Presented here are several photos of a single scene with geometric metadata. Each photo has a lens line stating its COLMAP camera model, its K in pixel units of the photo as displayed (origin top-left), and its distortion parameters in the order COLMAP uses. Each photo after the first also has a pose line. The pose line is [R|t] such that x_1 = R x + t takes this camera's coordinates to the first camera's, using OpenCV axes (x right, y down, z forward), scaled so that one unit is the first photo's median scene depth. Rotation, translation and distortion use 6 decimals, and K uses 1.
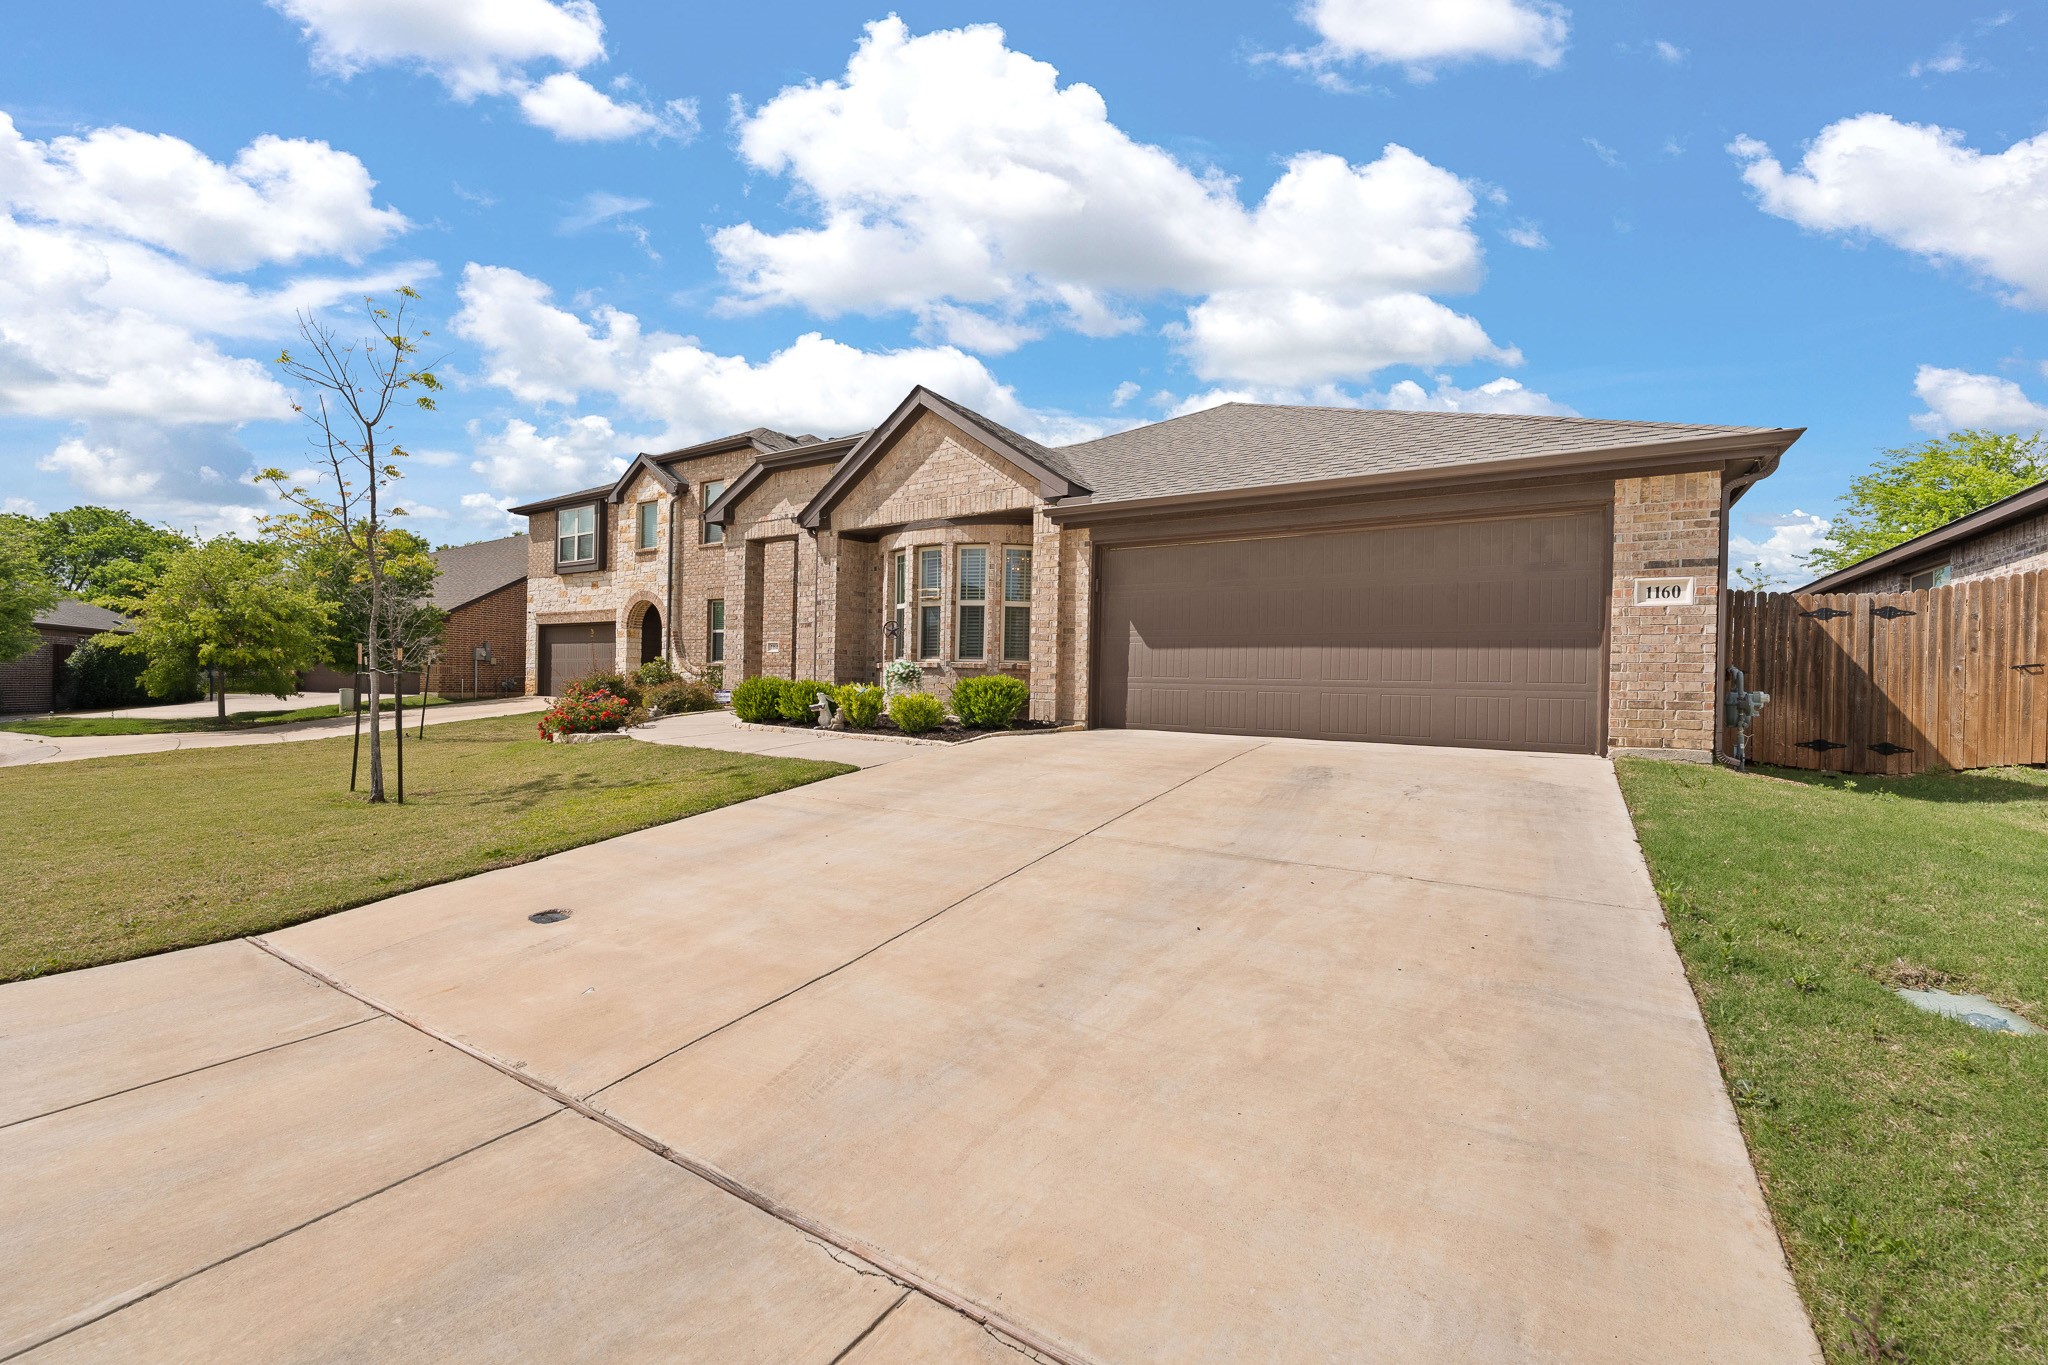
lens RADIAL K [[828.1, 0, 1008.1], [0, 828.1, 672.7], [0, 0, 1]] dist [0.000085, 0.000171]
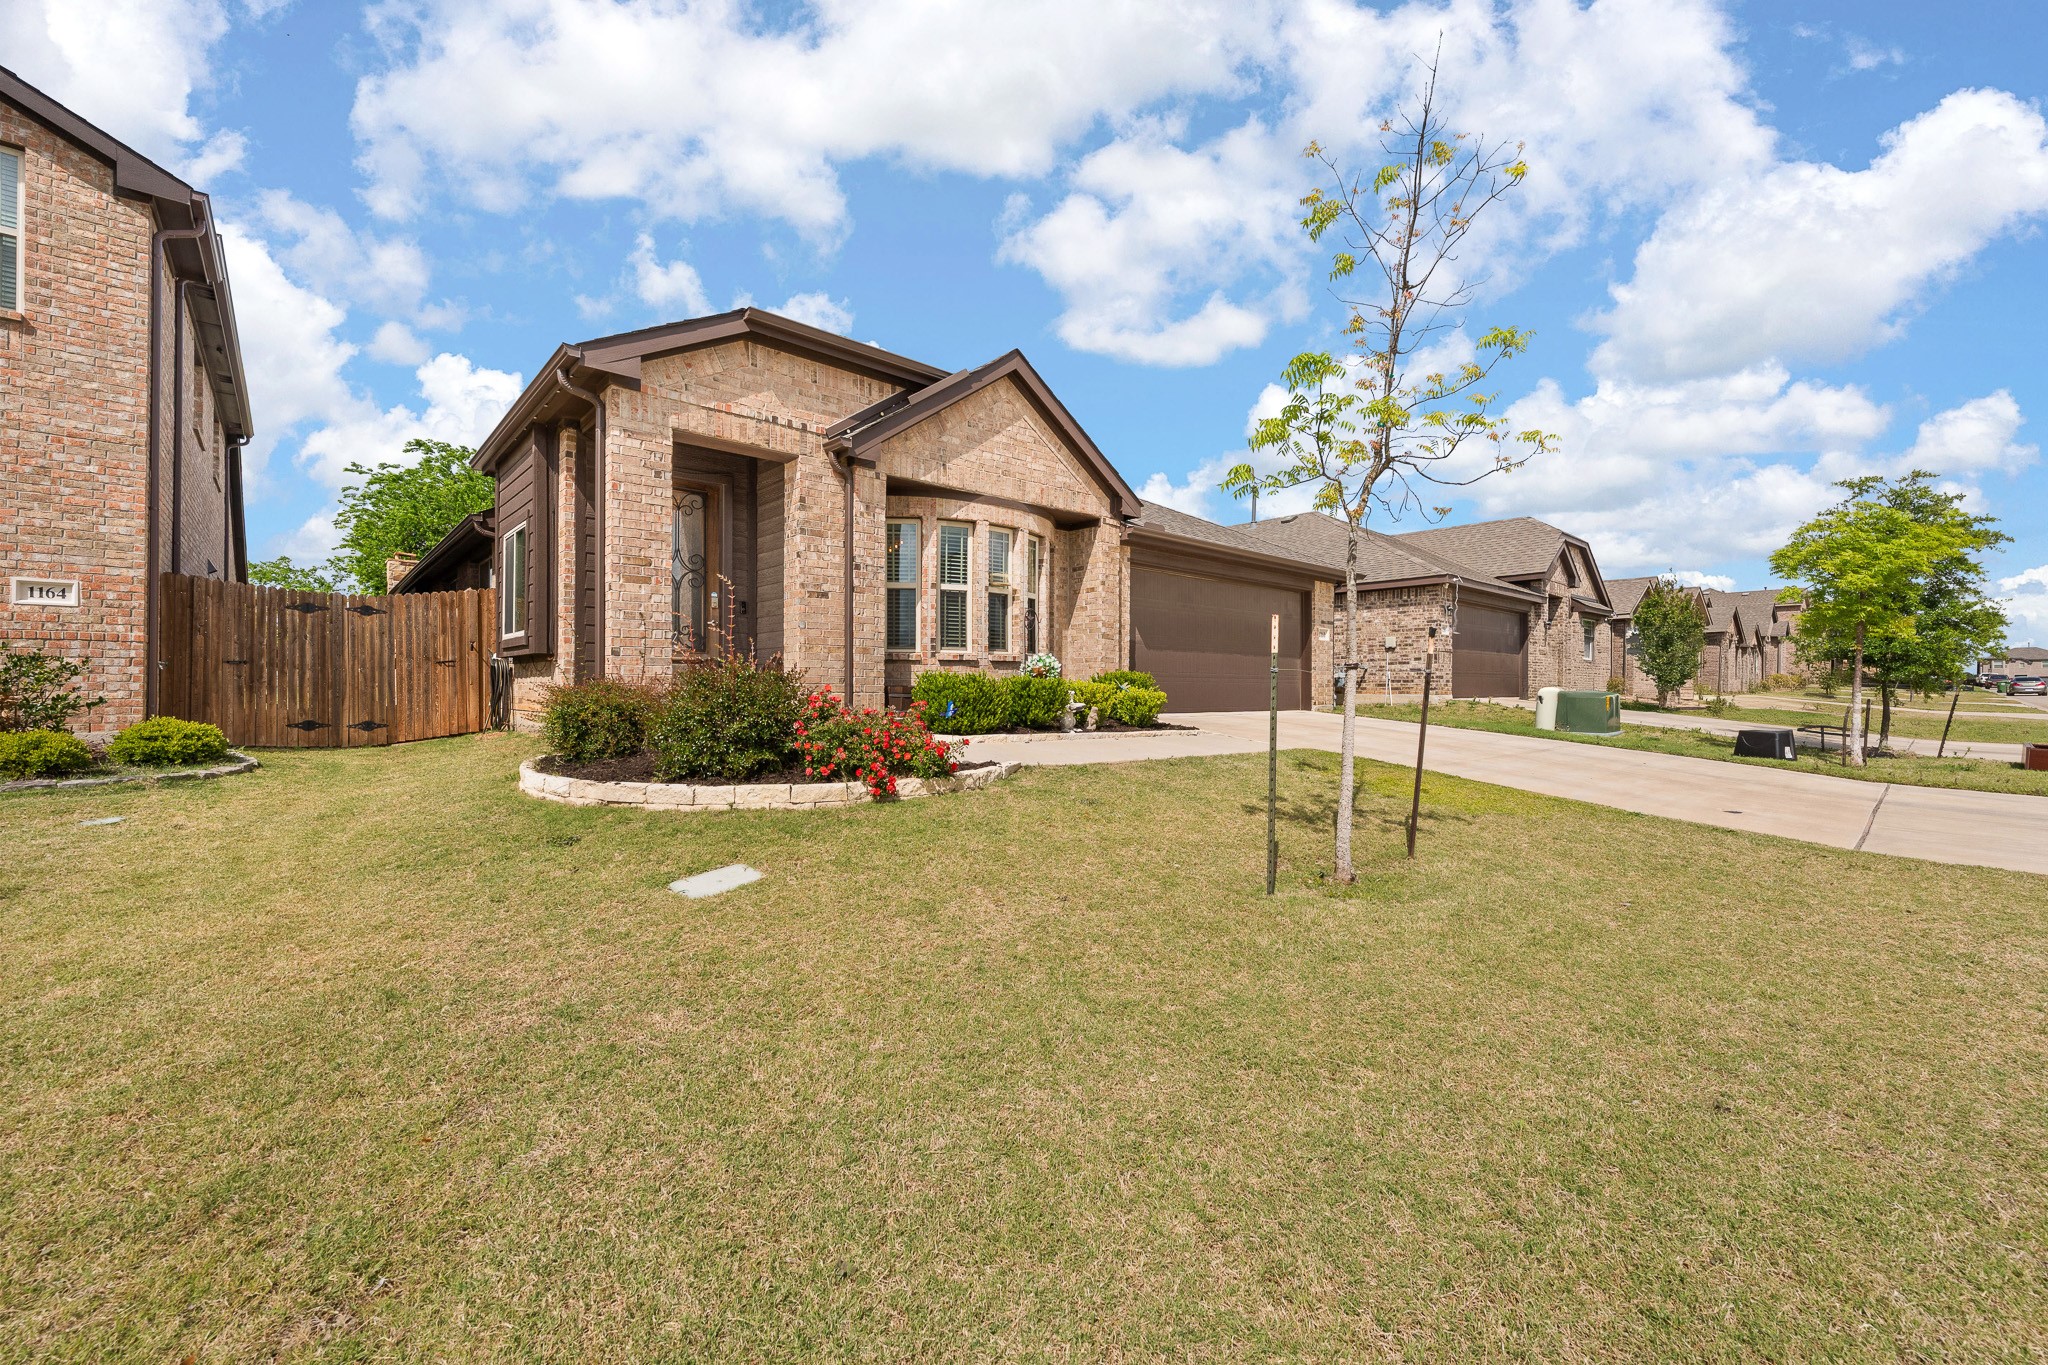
lens RADIAL K [[836.5, 0, 1029.9], [0, 836.5, 674.2], [0, 0, 1]] dist [-0.001122, 0.000841]
pose [[0.249955, -0.003958, 0.968249, -0.953805], [-0.011637, 0.999907, 0.007091, 0.001412], [-0.968187, -0.013040, 0.249886, 0.724440]]
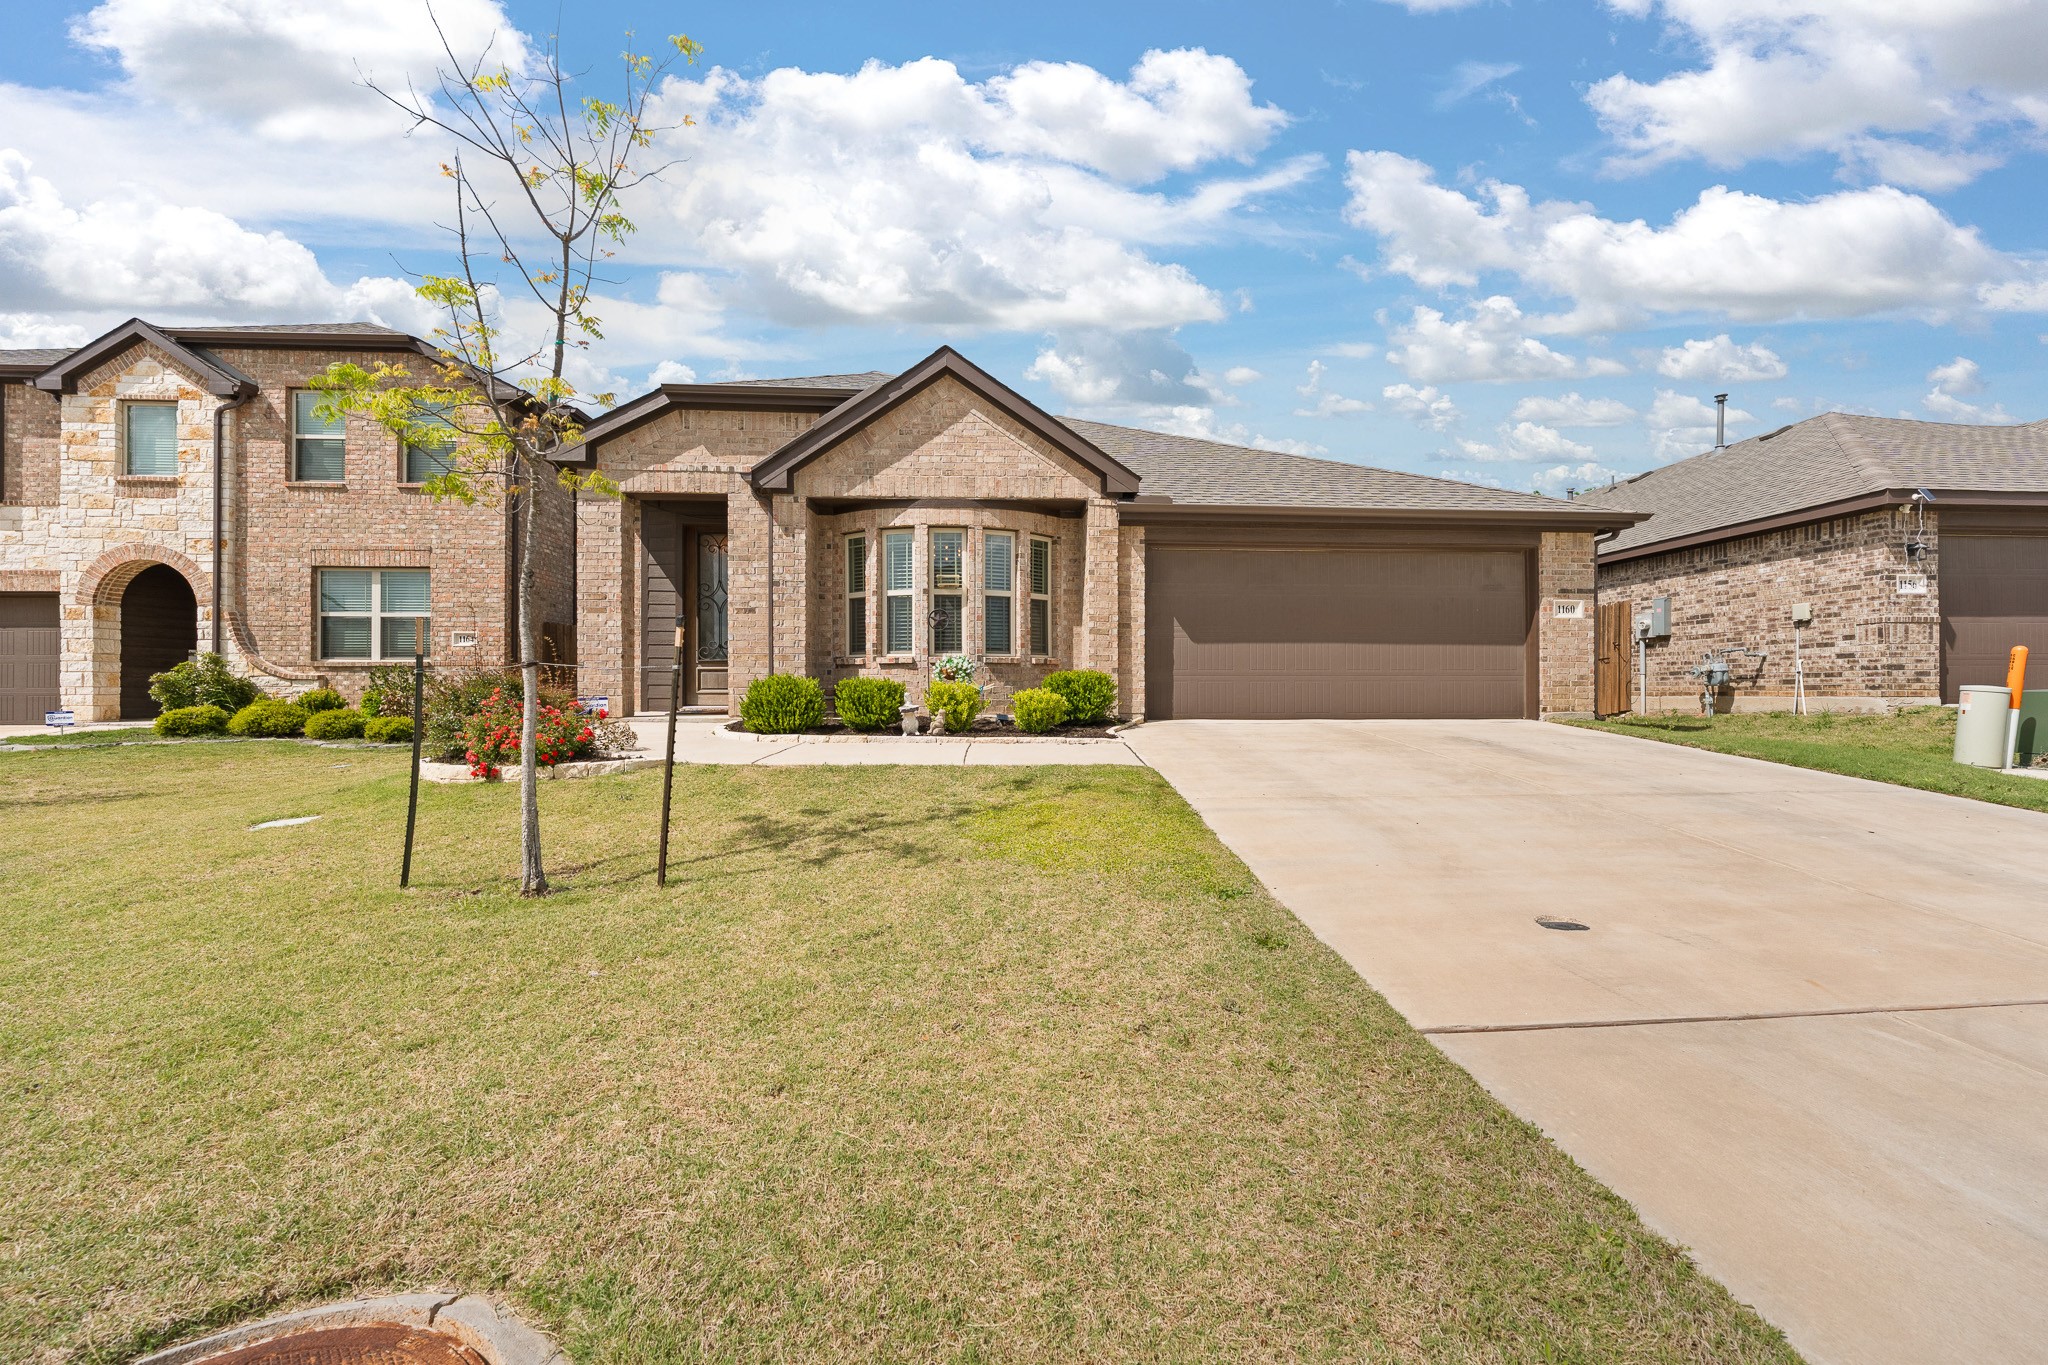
lens RADIAL K [[836.5, 0, 1029.9], [0, 836.5, 674.2], [0, 0, 1]] dist [-0.001122, 0.000841]
pose [[0.801604, -0.010236, 0.597767, -0.555146], [0.010642, 0.999939, 0.002852, 0.004302], [-0.597760, 0.004075, 0.801664, 0.217134]]
